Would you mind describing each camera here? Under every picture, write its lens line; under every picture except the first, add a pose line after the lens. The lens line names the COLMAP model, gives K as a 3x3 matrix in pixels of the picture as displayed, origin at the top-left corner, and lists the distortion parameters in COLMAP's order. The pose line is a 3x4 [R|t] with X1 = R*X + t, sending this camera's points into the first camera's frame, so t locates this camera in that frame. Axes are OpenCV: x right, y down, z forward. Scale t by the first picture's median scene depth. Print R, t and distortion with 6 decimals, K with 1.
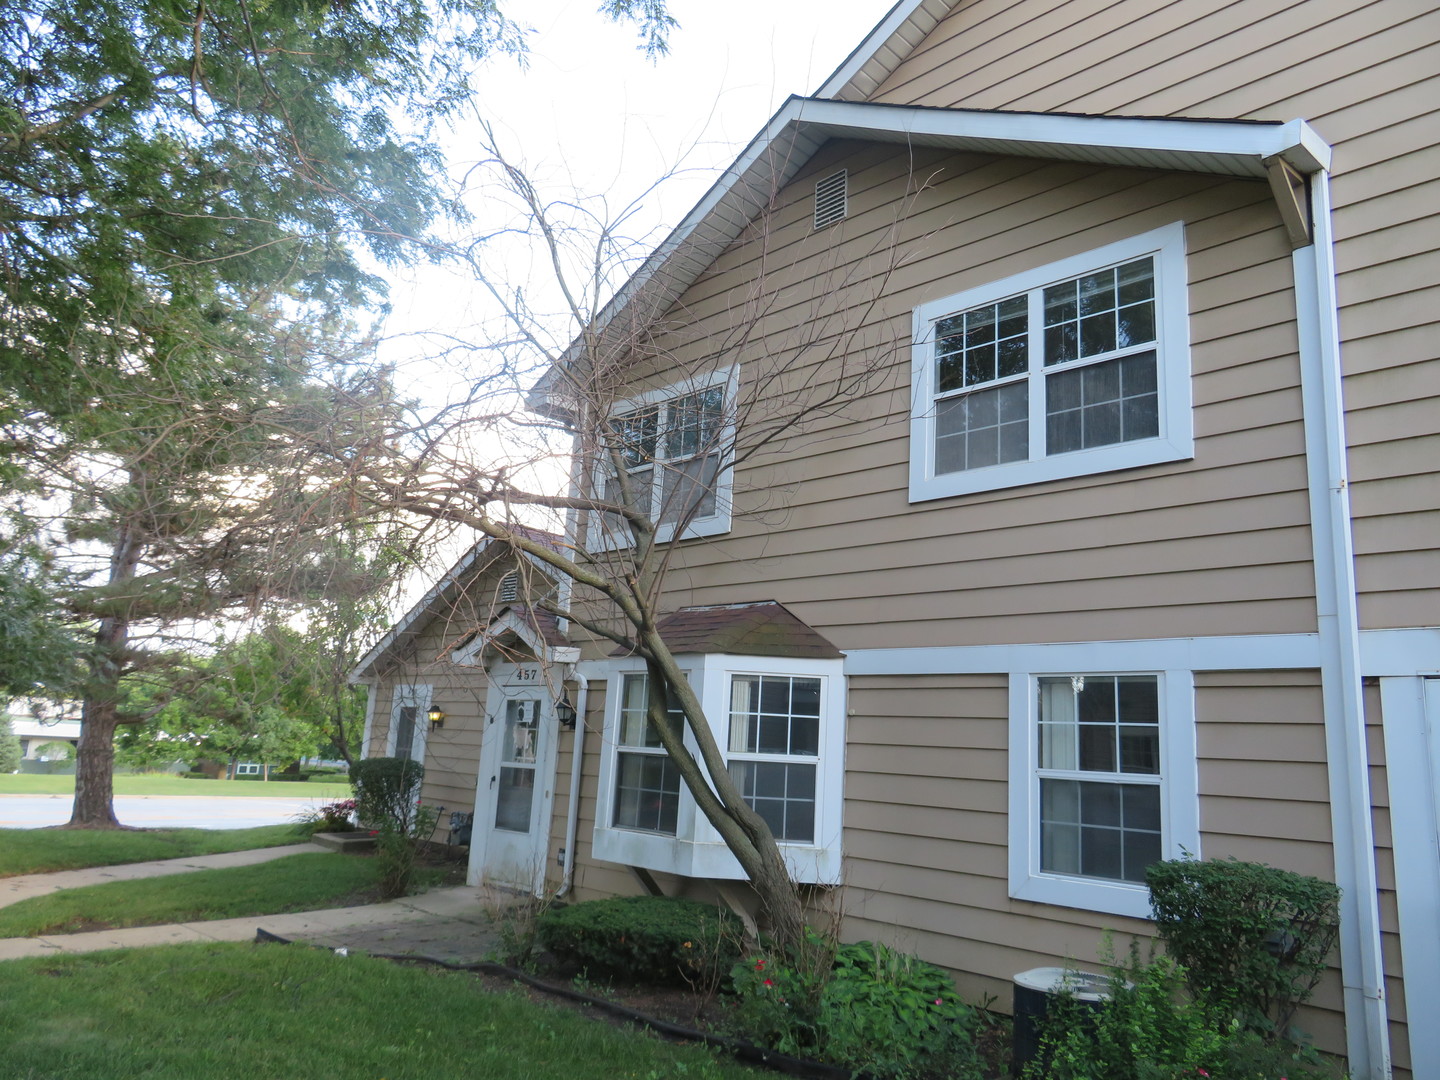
lens RADIAL K [[1019.7, 0, 730.4], [0, 1019.7, 535.2], [0, 0, 1]] dist [-0.014551, 0.000041]
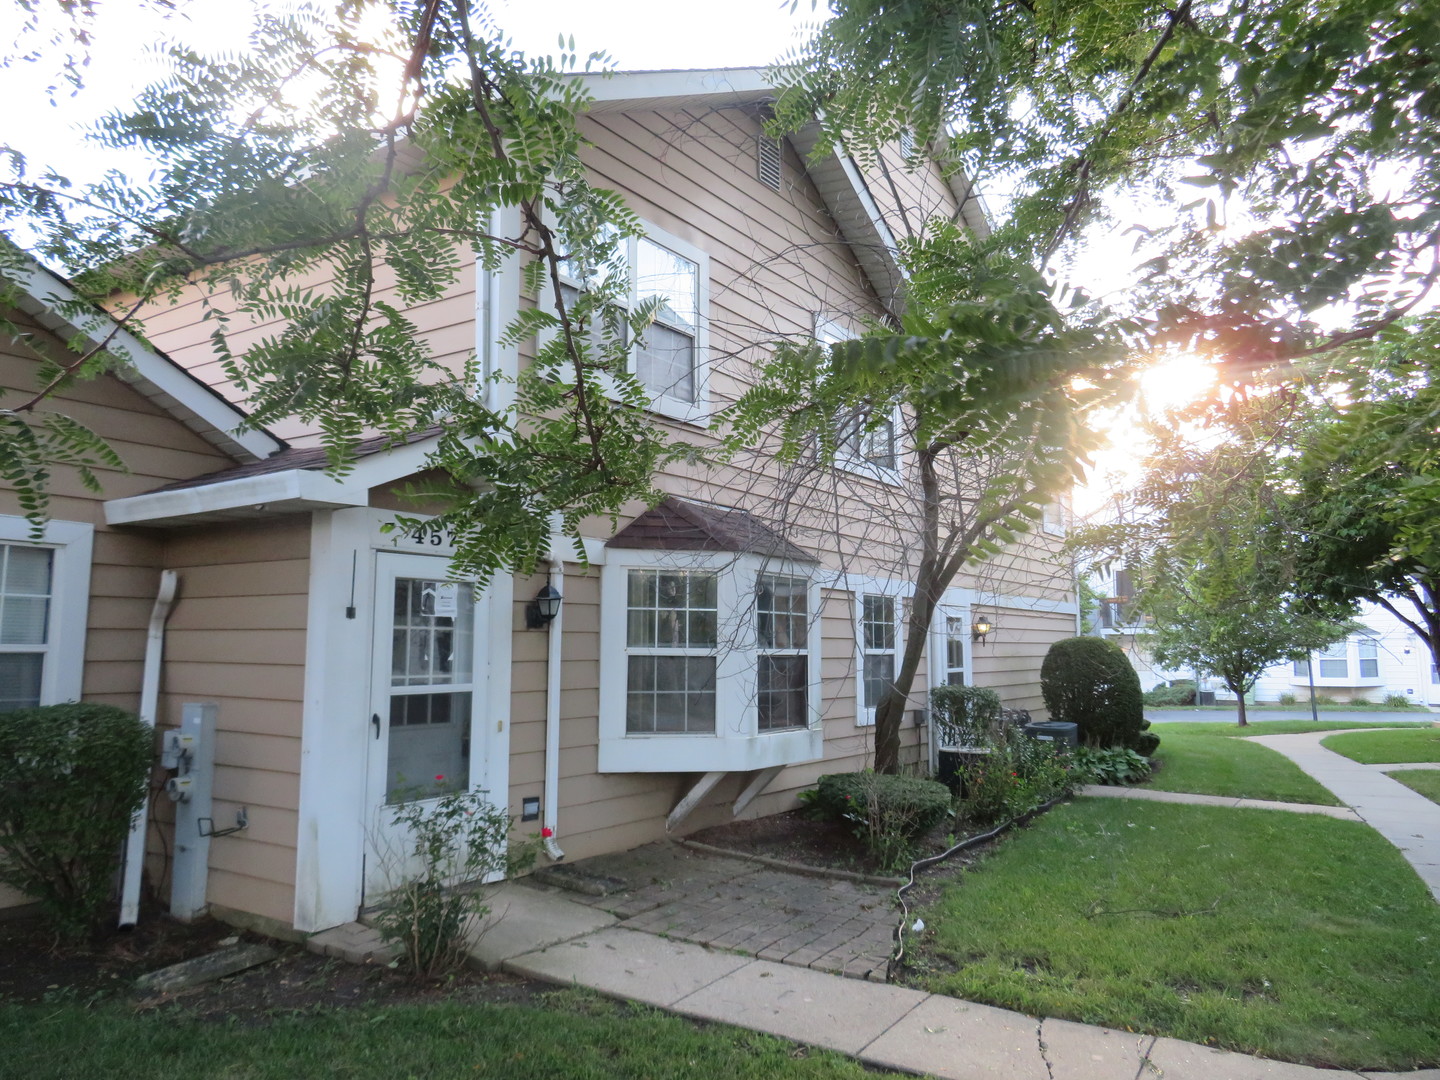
lens RADIAL K [[1019.7, 0, 730.4], [0, 1019.7, 535.2], [0, 0, 1]] dist [-0.014551, 0.000041]
pose [[-0.187042, 0.053813, 0.980877, -0.990462], [-0.218062, 0.971313, -0.094871, 0.189513], [-0.957844, -0.231637, -0.169941, 1.149450]]
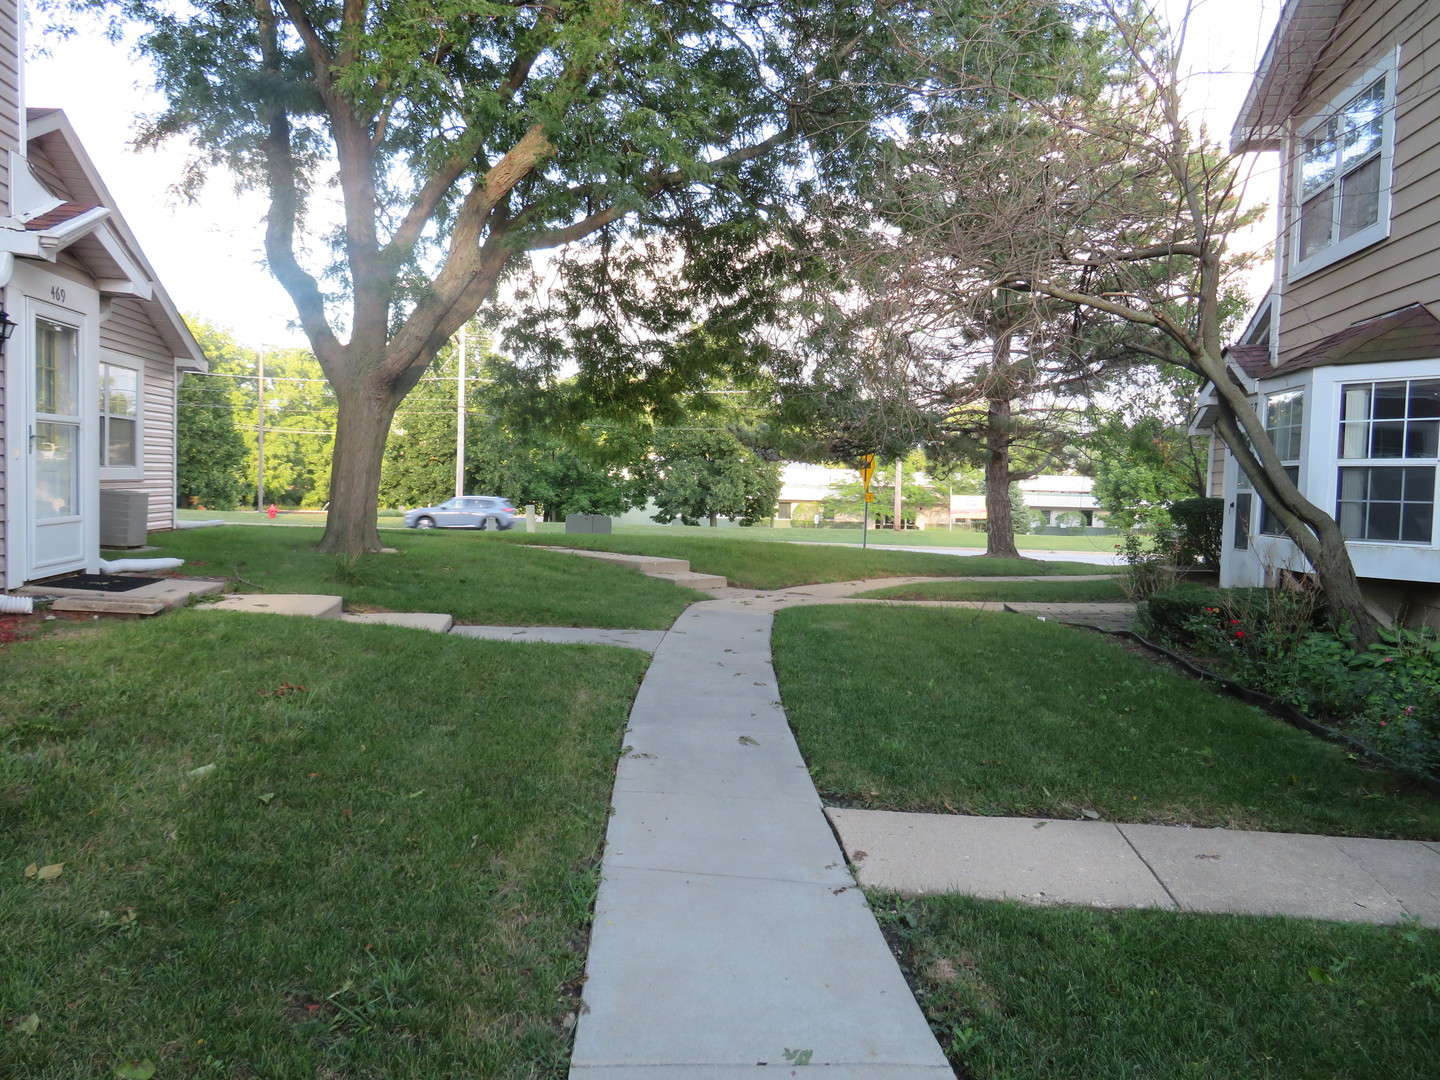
lens RADIAL K [[1019.7, 0, 730.4], [0, 1019.7, 535.2], [0, 0, 1]] dist [-0.014551, 0.000041]
pose [[0.601461, -0.000013, -0.798902, 0.443525], [0.175892, 0.975464, 0.132406, 0.041816], [0.779299, -0.220158, 0.586706, -0.105238]]
